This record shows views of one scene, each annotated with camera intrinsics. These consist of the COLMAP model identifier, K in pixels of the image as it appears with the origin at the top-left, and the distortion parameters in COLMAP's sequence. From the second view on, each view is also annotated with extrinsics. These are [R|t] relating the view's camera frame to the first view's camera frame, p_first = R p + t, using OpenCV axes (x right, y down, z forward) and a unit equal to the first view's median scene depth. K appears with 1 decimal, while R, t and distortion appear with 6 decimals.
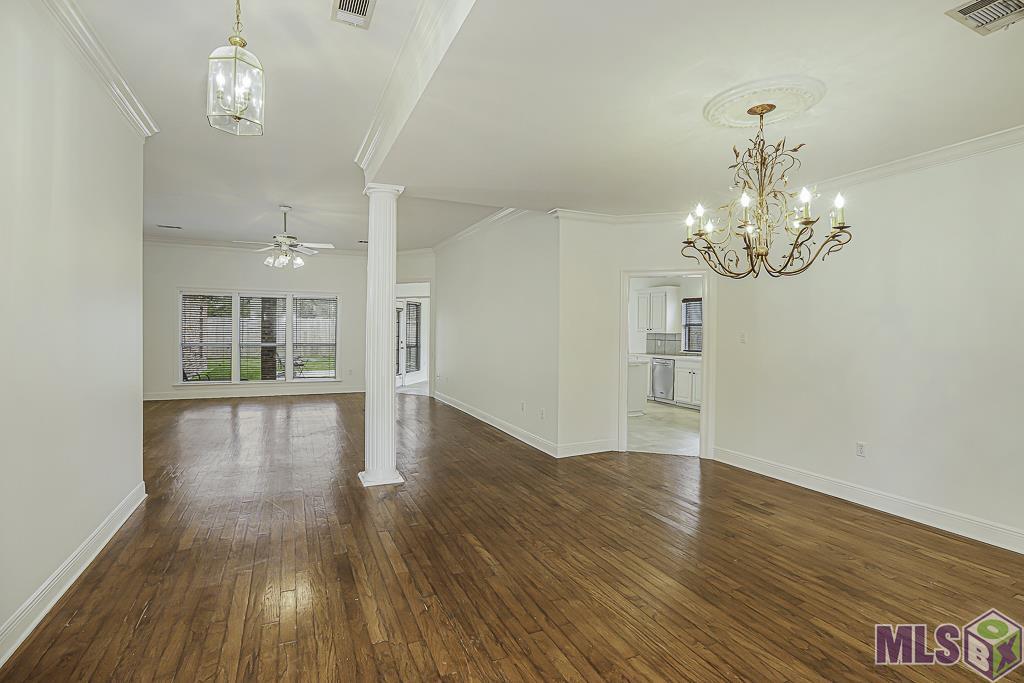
lens RADIAL K [[474.5, 0, 508.2], [0, 474.5, 331.8], [0, 0, 1]] dist [-0.021522, 0.000874]
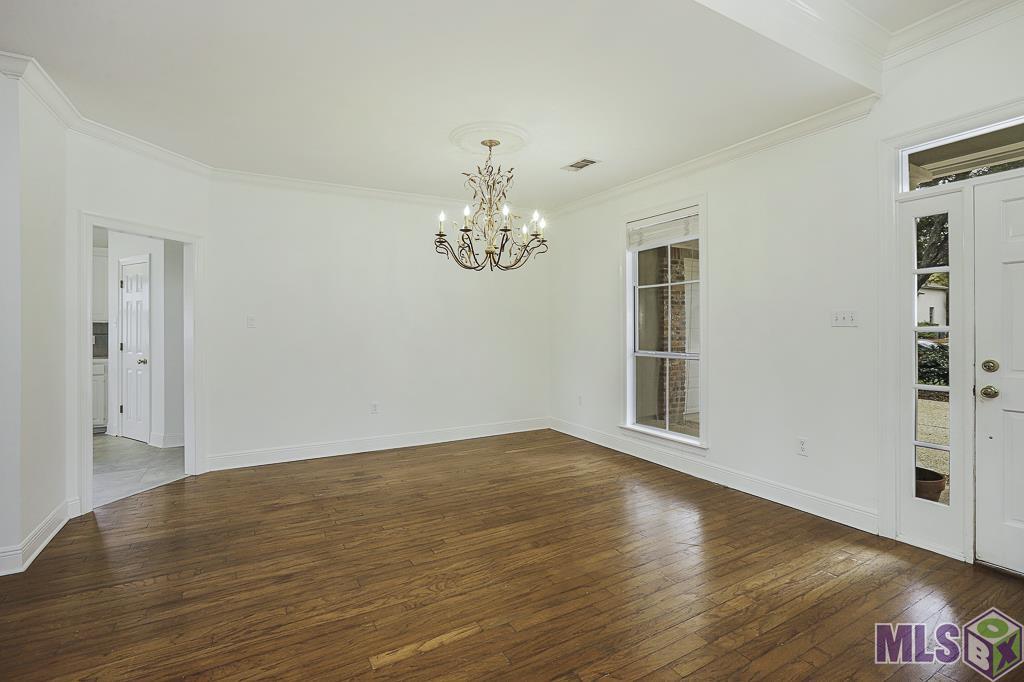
lens RADIAL K [[470.6, 0, 508.7], [0, 470.6, 327.2], [0, 0, 1]] dist [-0.009048, 0.000715]
pose [[-0.087092, -0.003971, 0.996192, -0.708509], [-0.000141, 0.999992, 0.003974, 0.036952], [-0.996200, 0.000206, -0.087092, 0.978624]]
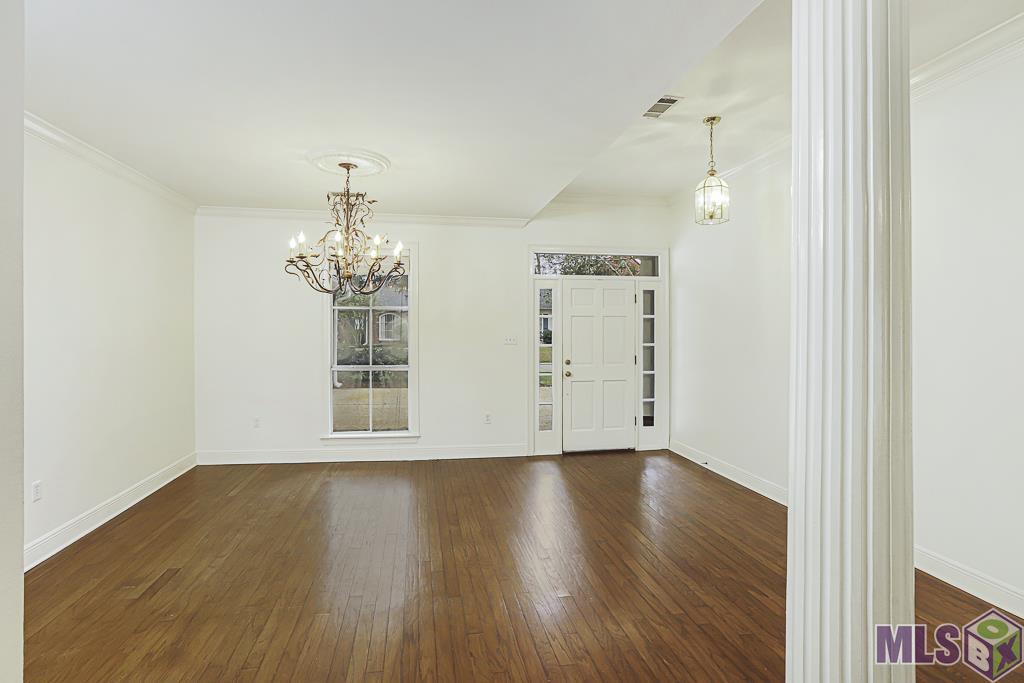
lens RADIAL K [[493.5, 0, 492.1], [0, 493.5, 339.0], [0, 0, 1]] dist [-0.047572, 0.024065]
pose [[-0.960081, -0.015936, 0.279269, -0.209892], [-0.009655, 0.999669, 0.023853, -0.025366], [-0.279557, 0.020204, -0.959917, 1.992145]]
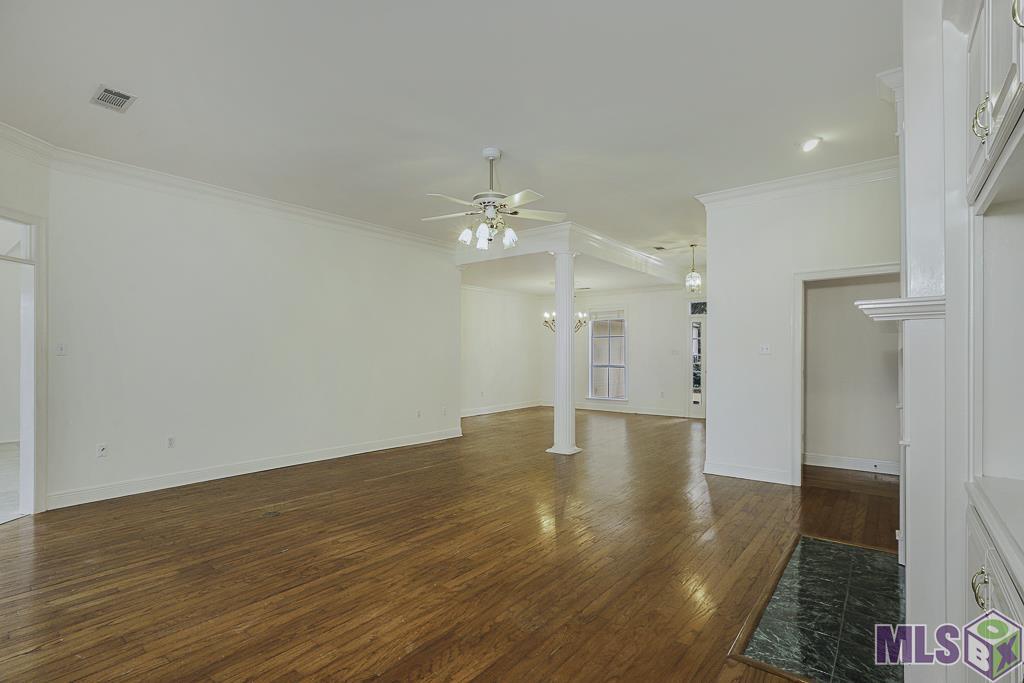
lens RADIAL K [[493.5, 0, 492.1], [0, 493.5, 339.0], [0, 0, 1]] dist [-0.047572, 0.024065]
pose [[-0.409405, 0.019890, 0.912136, -2.371557], [0.005484, 0.999798, -0.019340, -0.004082], [-0.912336, -0.002916, -0.409432, 2.735588]]
